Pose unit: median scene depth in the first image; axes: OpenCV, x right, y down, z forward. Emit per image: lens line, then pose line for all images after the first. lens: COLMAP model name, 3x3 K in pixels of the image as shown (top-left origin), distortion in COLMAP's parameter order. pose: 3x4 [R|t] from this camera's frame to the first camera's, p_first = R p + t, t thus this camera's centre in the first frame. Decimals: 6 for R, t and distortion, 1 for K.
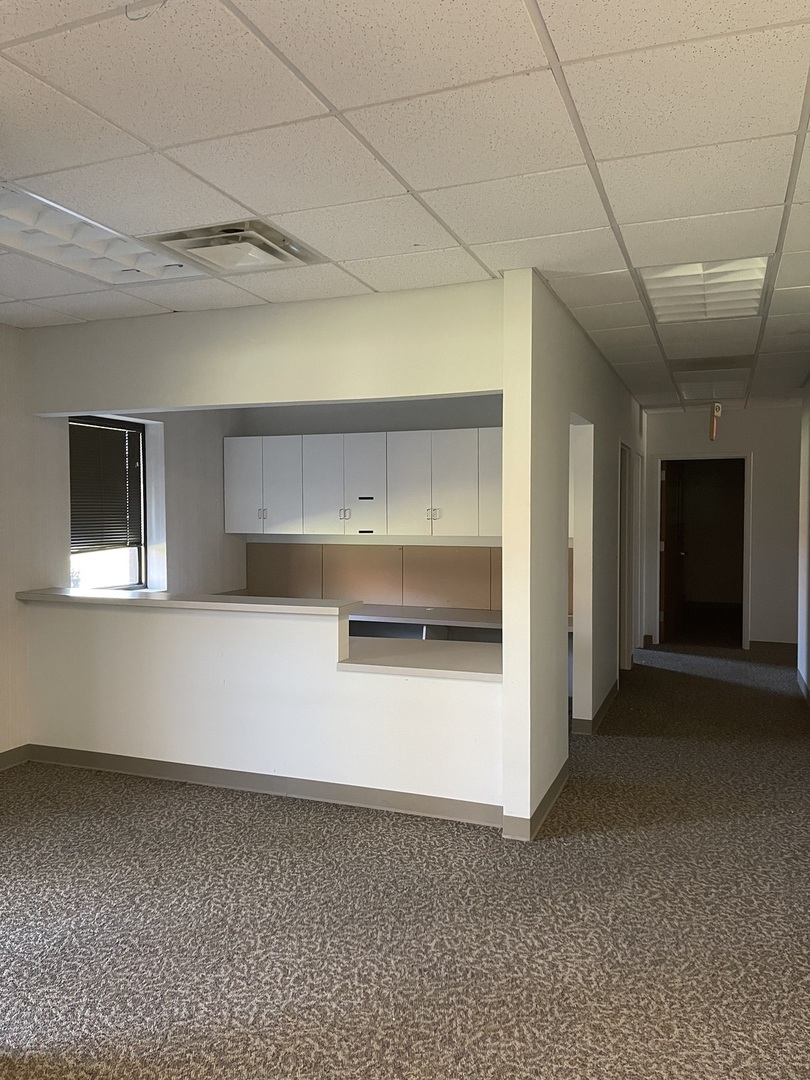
lens RADIAL K [[807.9, 0, 404.0], [0, 807.9, 535.6], [0, 0, 1]] dist [0.077548, -0.094808]
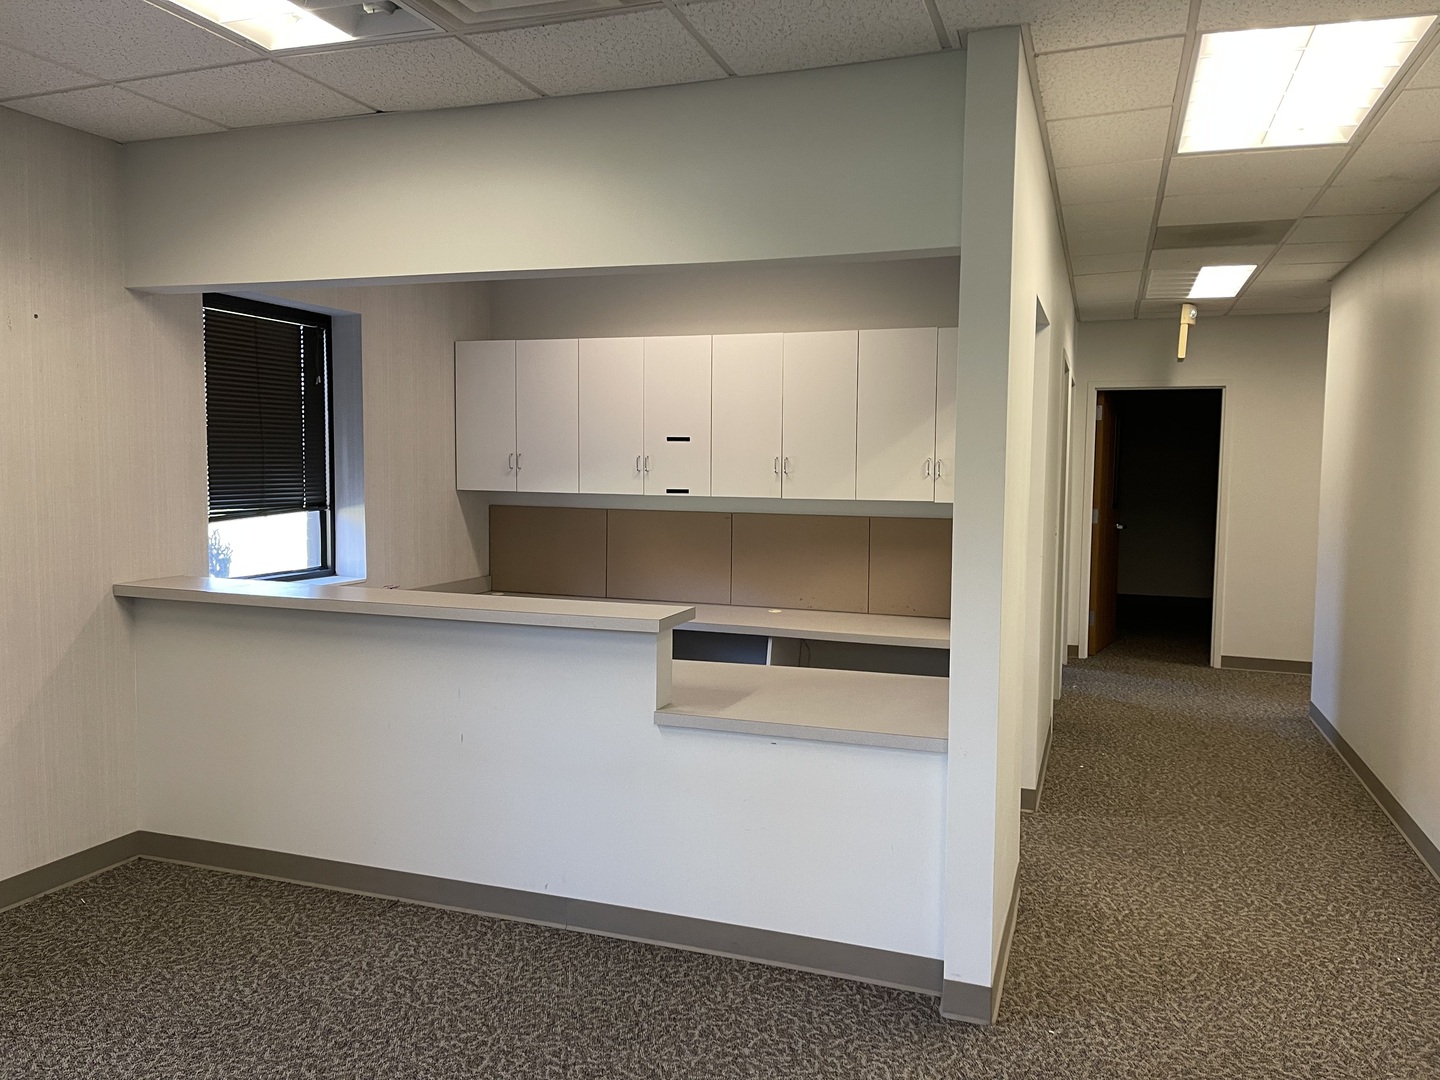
lens RADIAL K [[1072.7, 0, 714.1], [0, 1072.7, 535.8], [0, 0, 1]] dist [0.096889, -0.126223]
pose [[0.999596, 0.011124, 0.026171, -0.063434], [-0.012111, 0.999209, 0.037888, -0.002925], [-0.025728, -0.038189, 0.998939, 0.221701]]
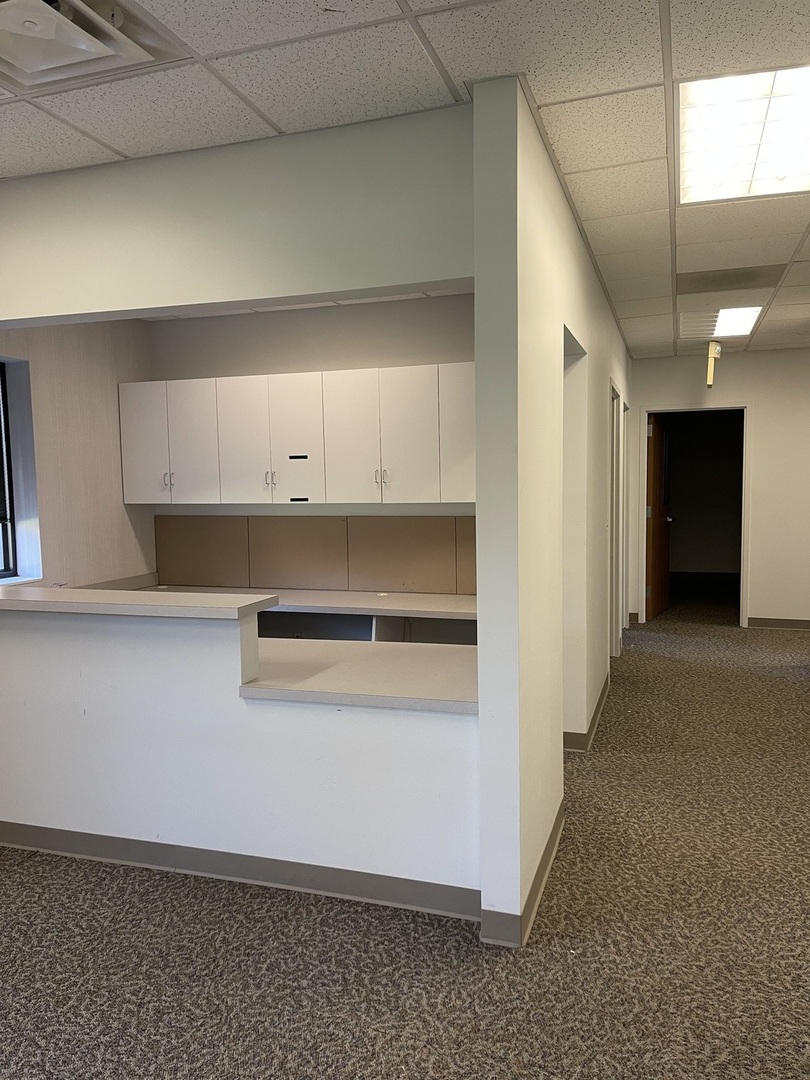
lens RADIAL K [[804.5, 0, 401.7], [0, 804.5, 546.8], [0, 0, 1]] dist [0.096889, -0.126223]
pose [[0.998883, -0.018506, 0.043483, 0.029464], [0.016271, 0.998555, 0.051222, 0.004188], [-0.044368, -0.050457, 0.997740, 0.318473]]
